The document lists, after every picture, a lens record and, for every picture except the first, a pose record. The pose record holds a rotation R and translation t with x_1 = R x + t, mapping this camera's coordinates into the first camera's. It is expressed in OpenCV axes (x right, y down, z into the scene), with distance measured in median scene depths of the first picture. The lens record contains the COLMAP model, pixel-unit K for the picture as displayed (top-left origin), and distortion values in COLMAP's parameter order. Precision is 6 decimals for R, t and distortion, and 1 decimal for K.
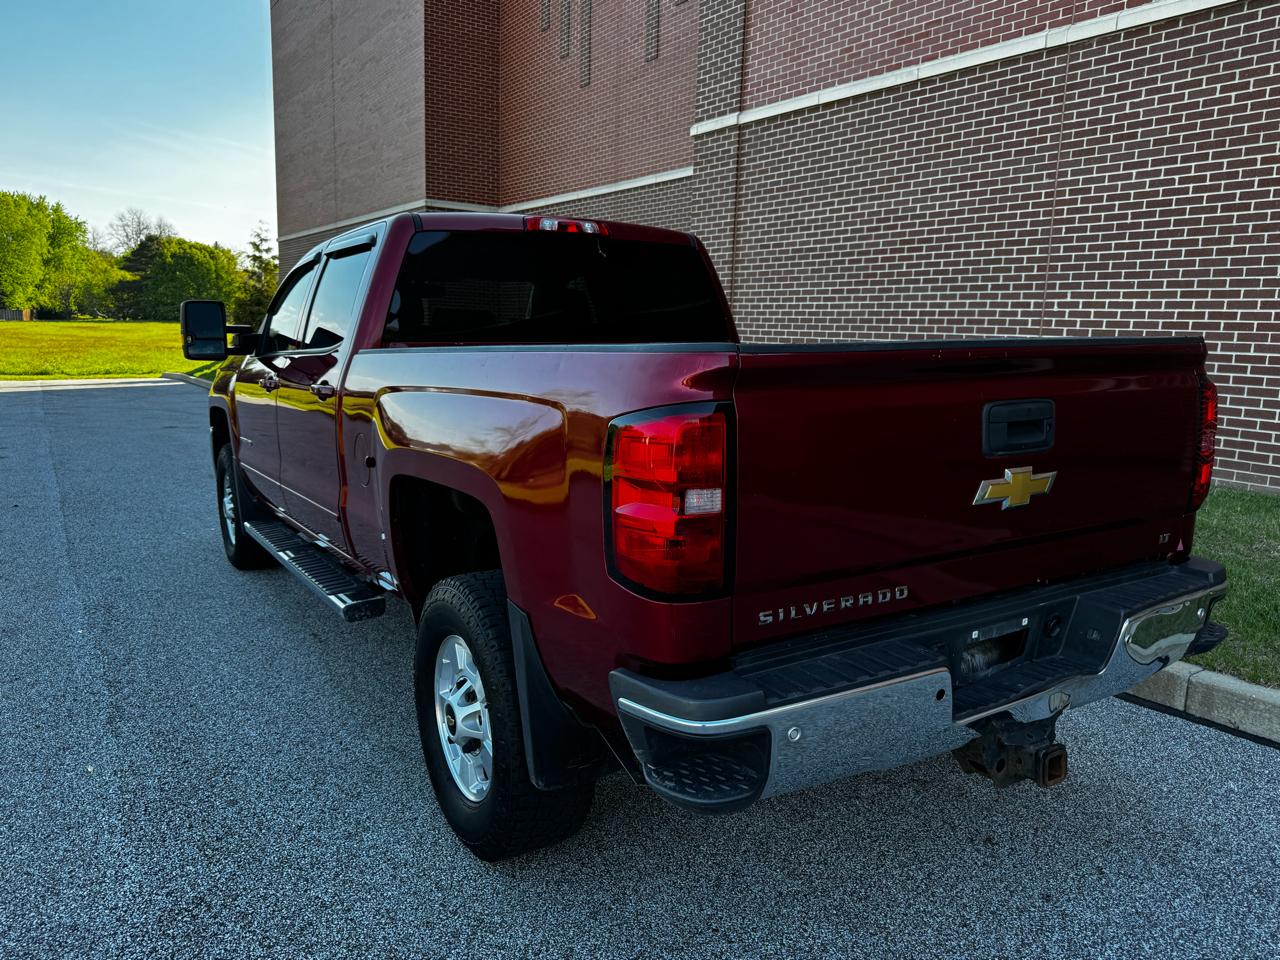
lens RADIAL K [[949.5, 0, 645.9], [0, 949.5, 487.8], [0, 0, 1]] dist [0.038447, -0.048366]
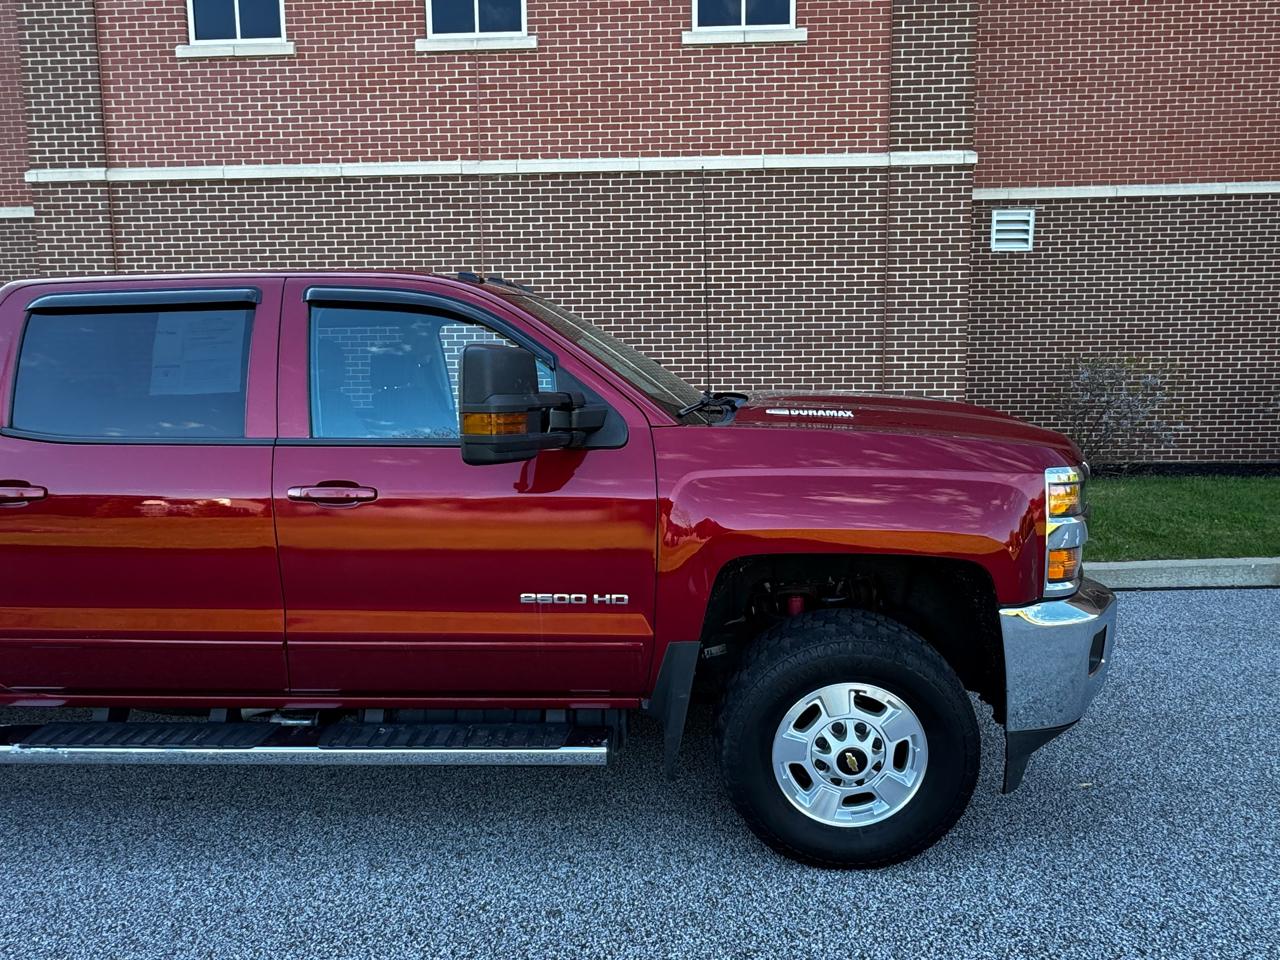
lens RADIAL K [[799.4, 0, 628.8], [0, 799.4, 485.1], [0, 0, 1]] dist [-0.007559, 0.003686]
pose [[0.578322, -0.133624, 0.804791, -0.285988], [0.162783, 0.985558, 0.046663, -0.029801], [-0.799403, 0.104020, 0.591722, 0.134762]]
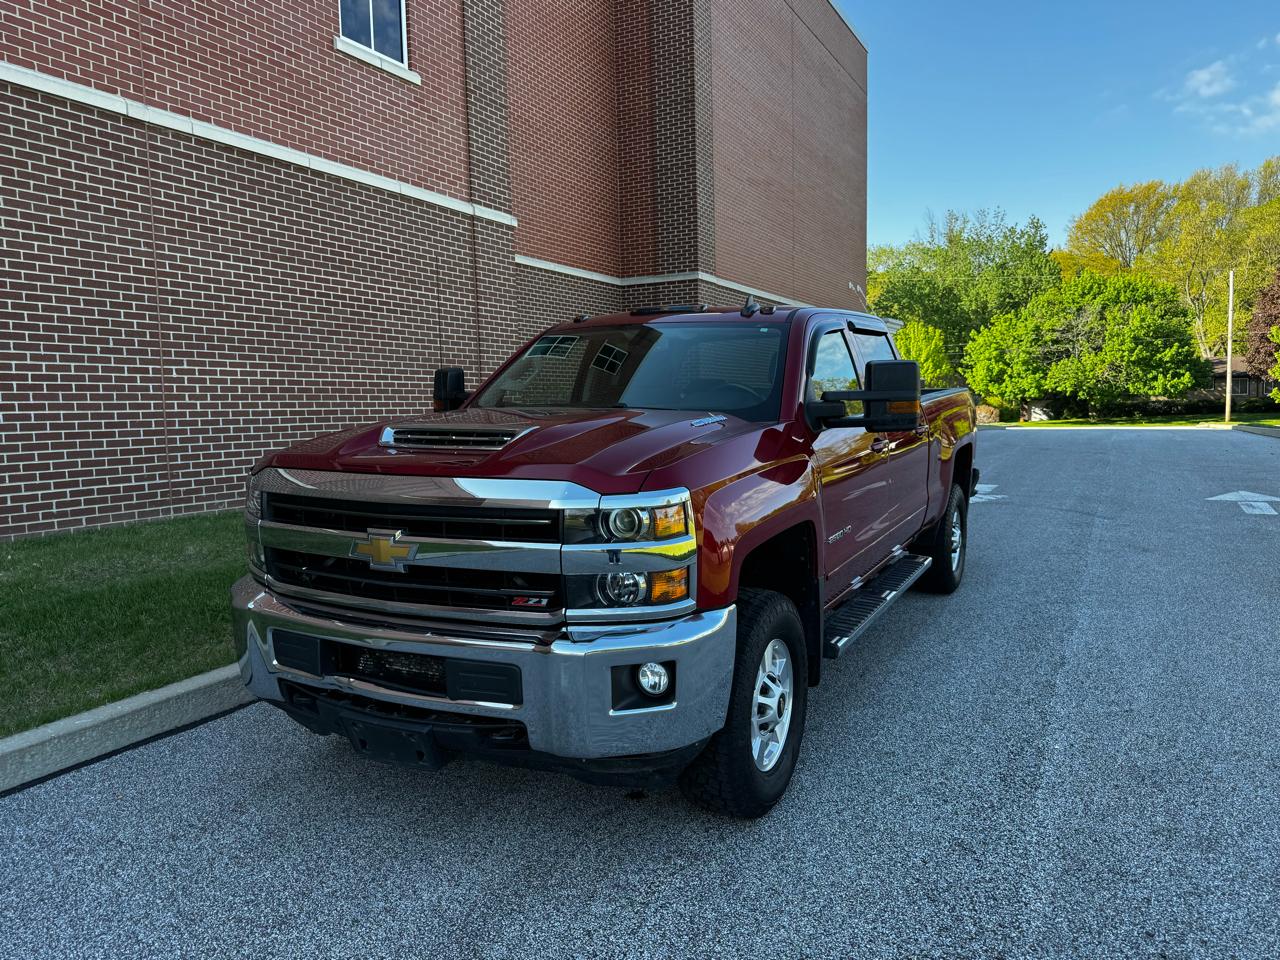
lens RADIAL K [[949.5, 0, 639.7], [0, 949.5, 486.5], [0, 0, 1]] dist [0.038447, -0.048366]
pose [[-0.507248, -0.088718, 0.857221, -0.518947], [0.152543, 0.969738, 0.190628, -0.135554], [-0.848192, 0.227459, -0.478364, 0.778126]]
